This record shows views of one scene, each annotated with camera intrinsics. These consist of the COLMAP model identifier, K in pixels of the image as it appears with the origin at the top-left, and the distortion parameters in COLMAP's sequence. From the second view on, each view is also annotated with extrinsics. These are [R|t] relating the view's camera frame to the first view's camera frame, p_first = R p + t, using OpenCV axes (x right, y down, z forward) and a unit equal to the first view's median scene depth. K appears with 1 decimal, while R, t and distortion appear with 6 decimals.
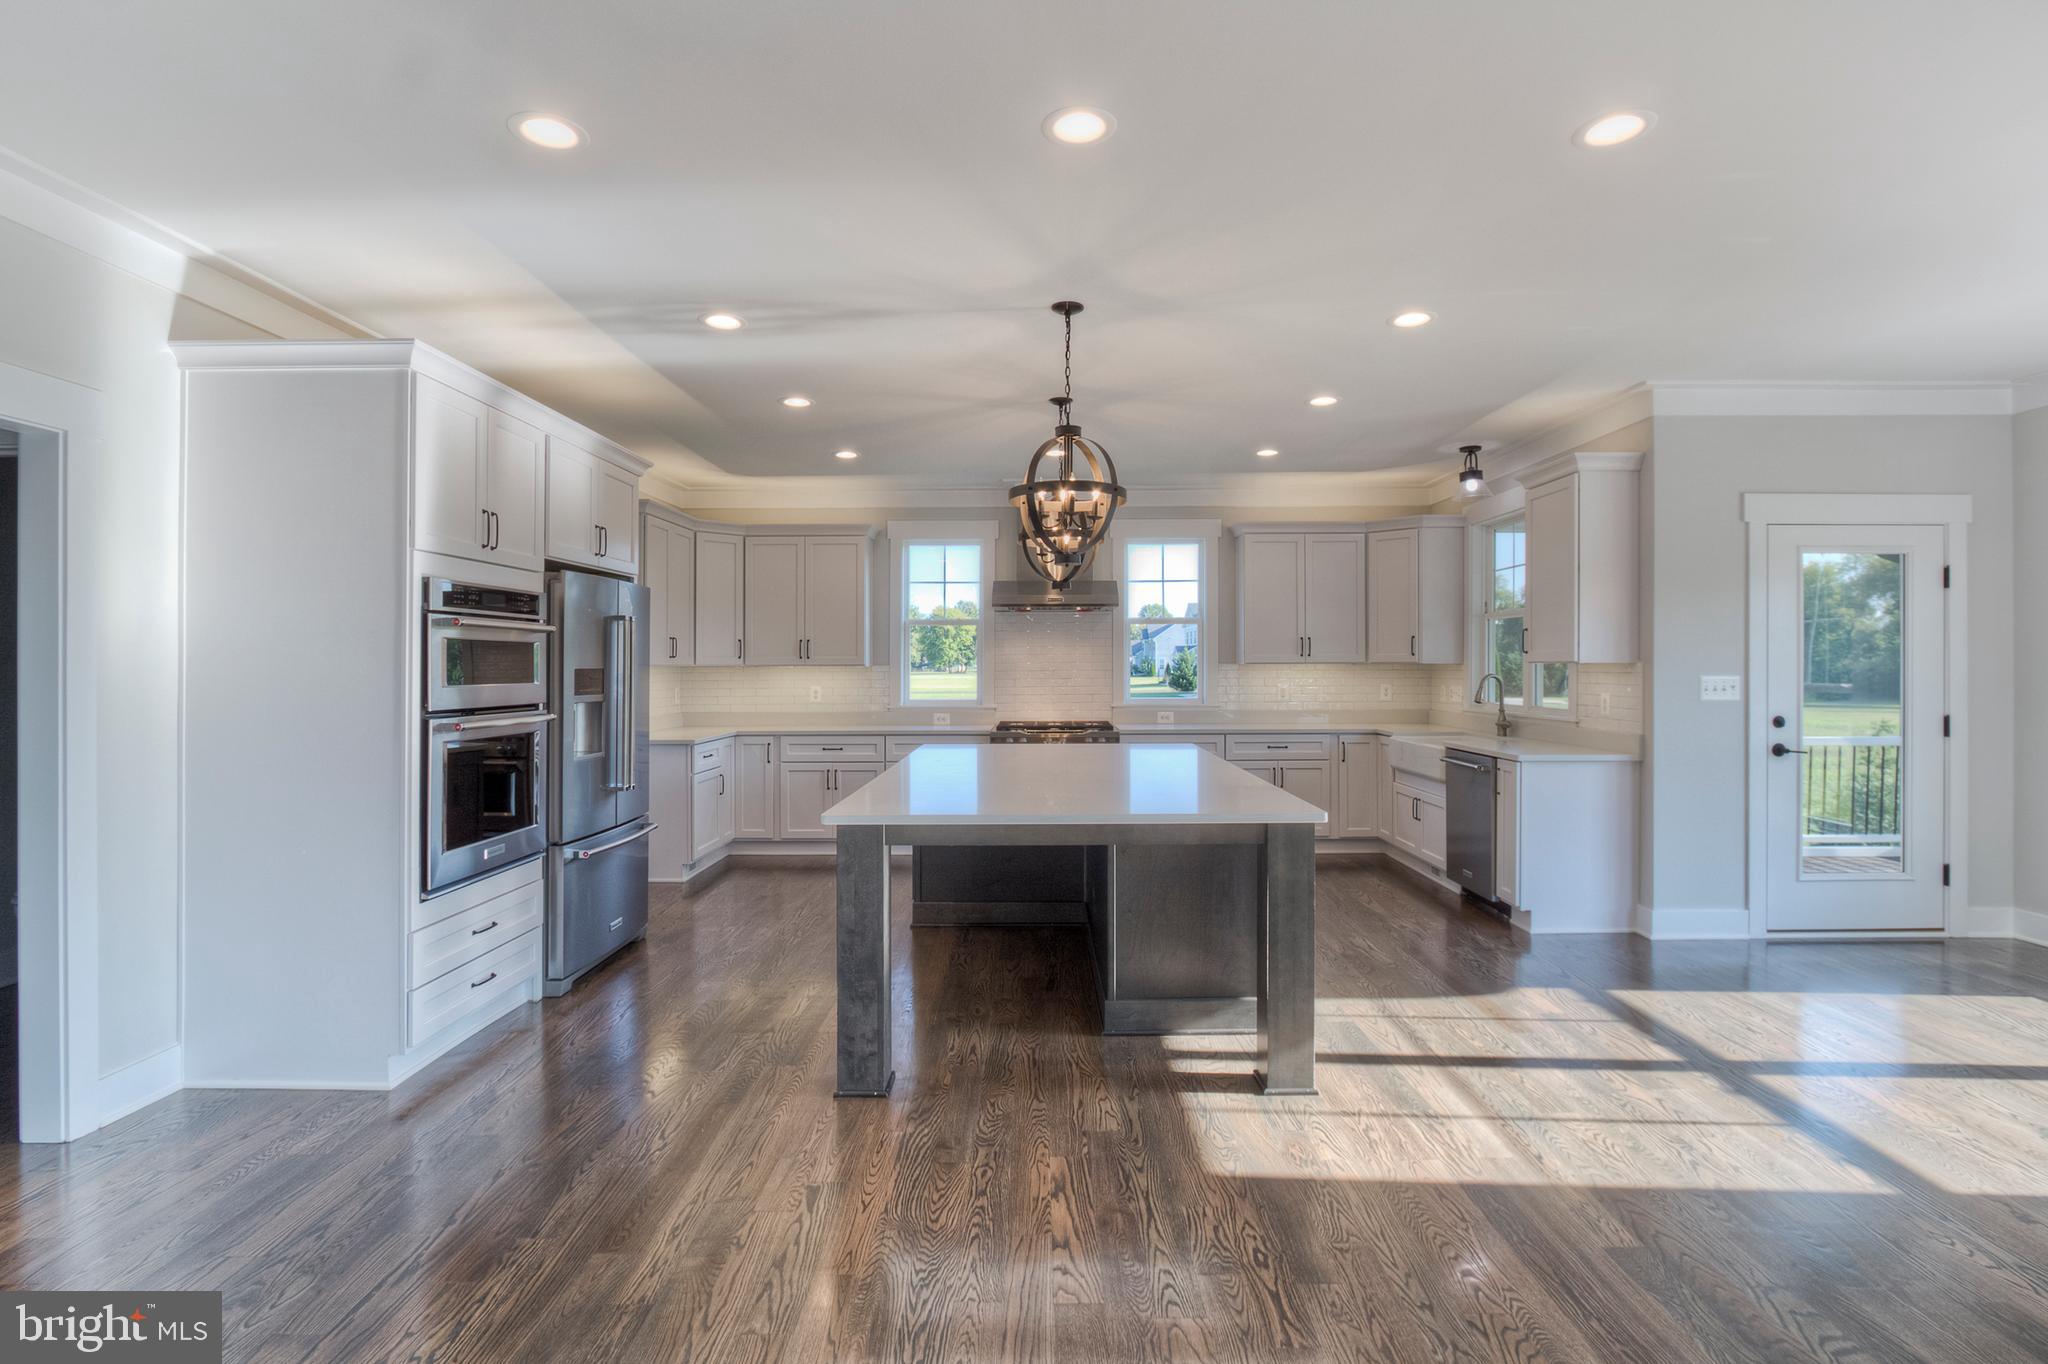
lens RADIAL K [[988.1, 0, 1024.0], [0, 988.1, 682.0], [0, 0, 1]] dist [-0.011052, 0.000161]
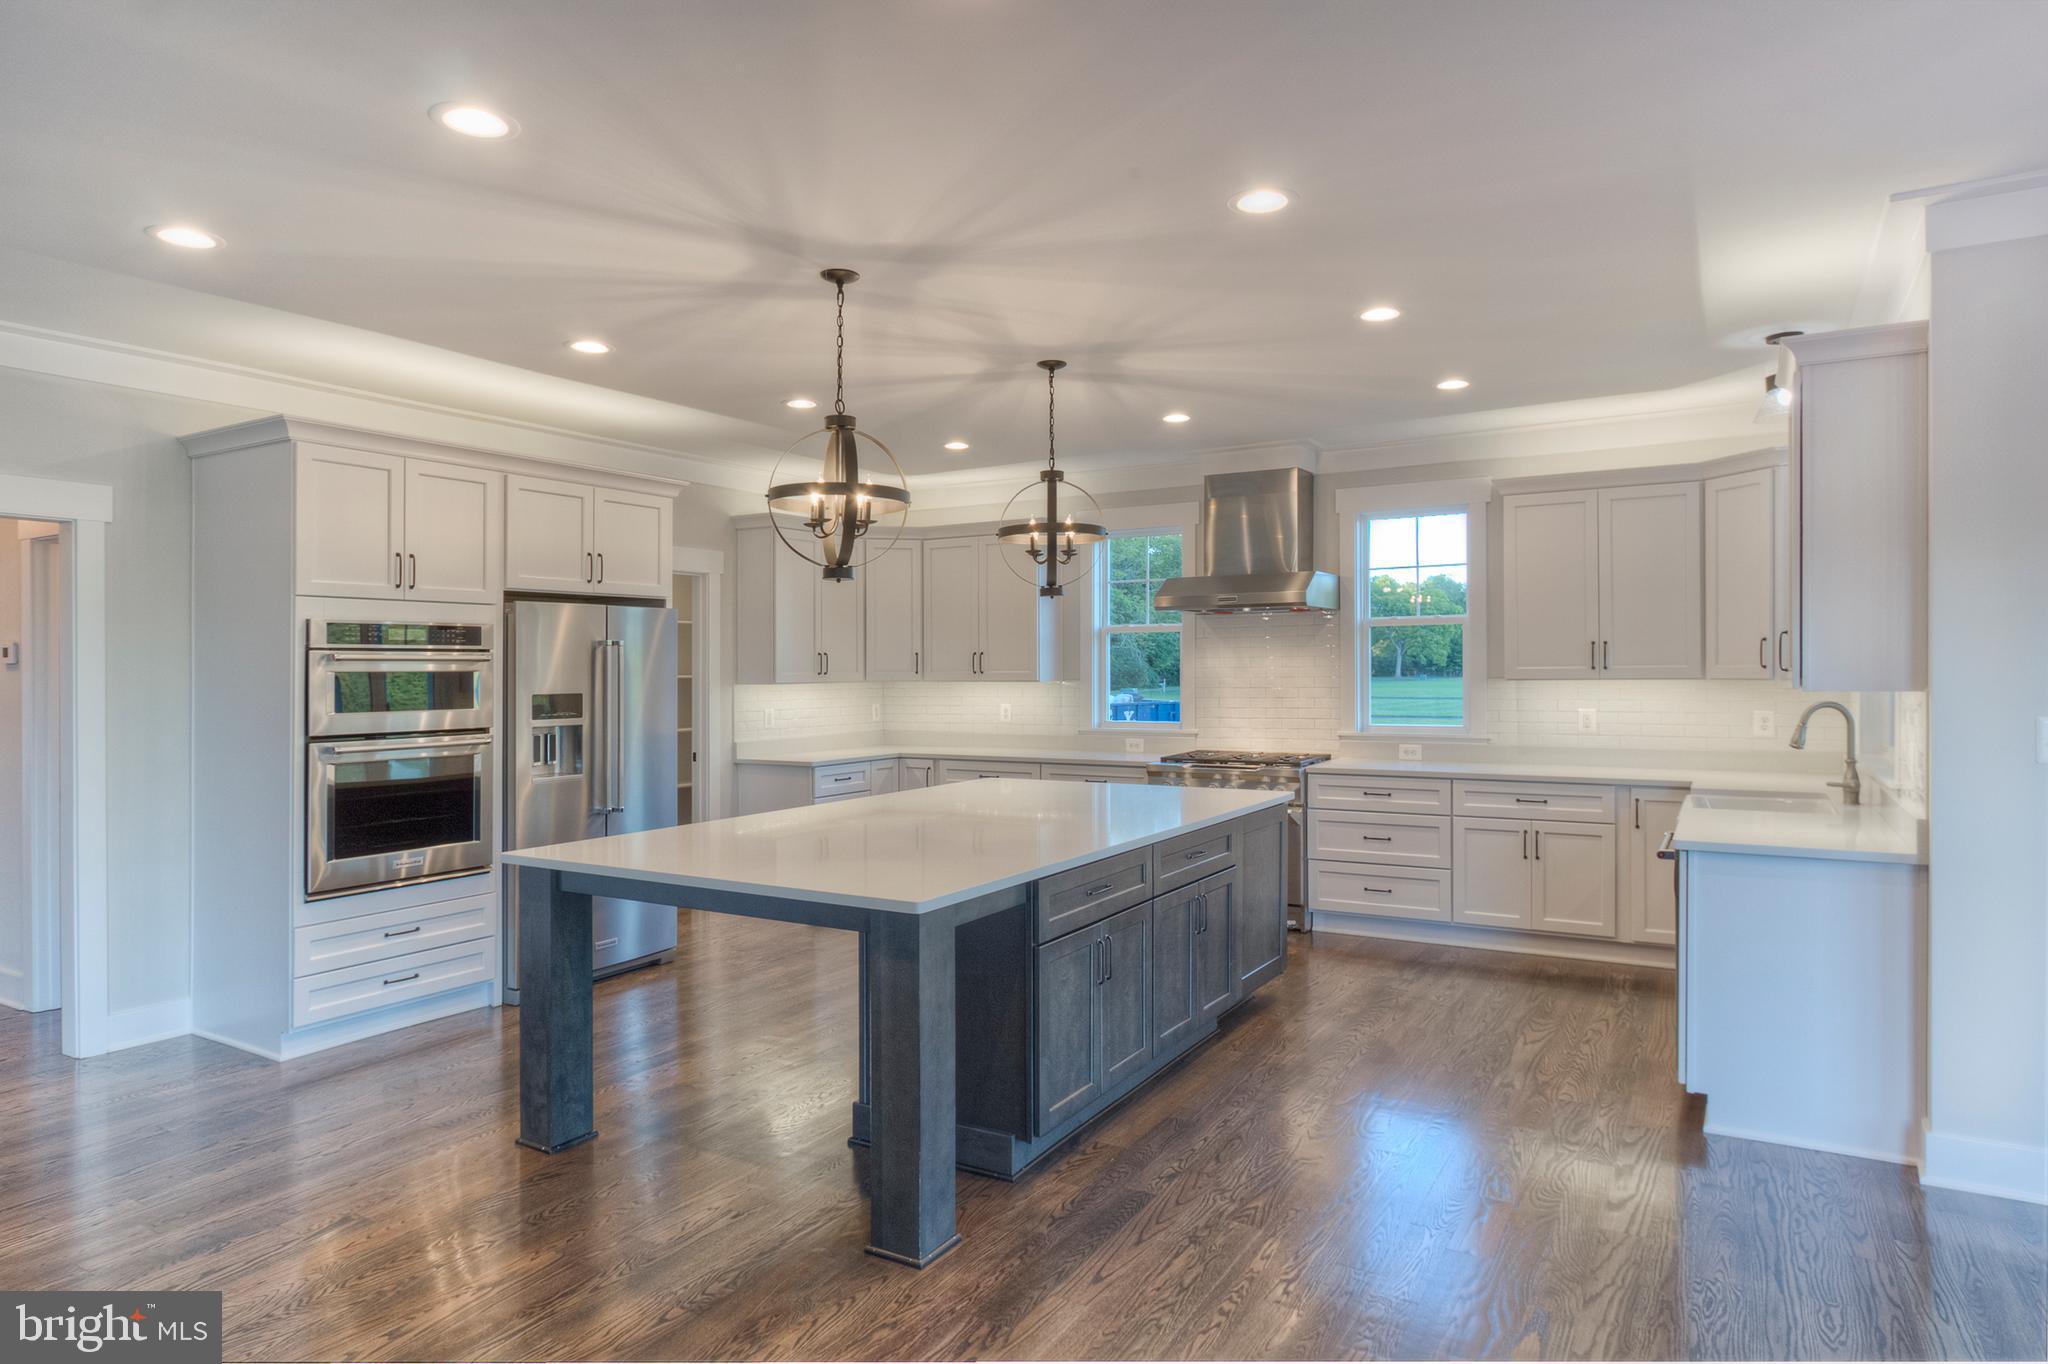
lens RADIAL K [[1172.2, 0, 1024.0], [0, 1172.2, 682.0], [0, 0, 1]] dist [-0.004946, -0.001081]
pose [[0.864993, 0.002522, -0.501778, 0.676900], [-0.003464, 0.999994, -0.000946, -0.029713], [0.501772, 0.002557, 0.864996, 0.206429]]
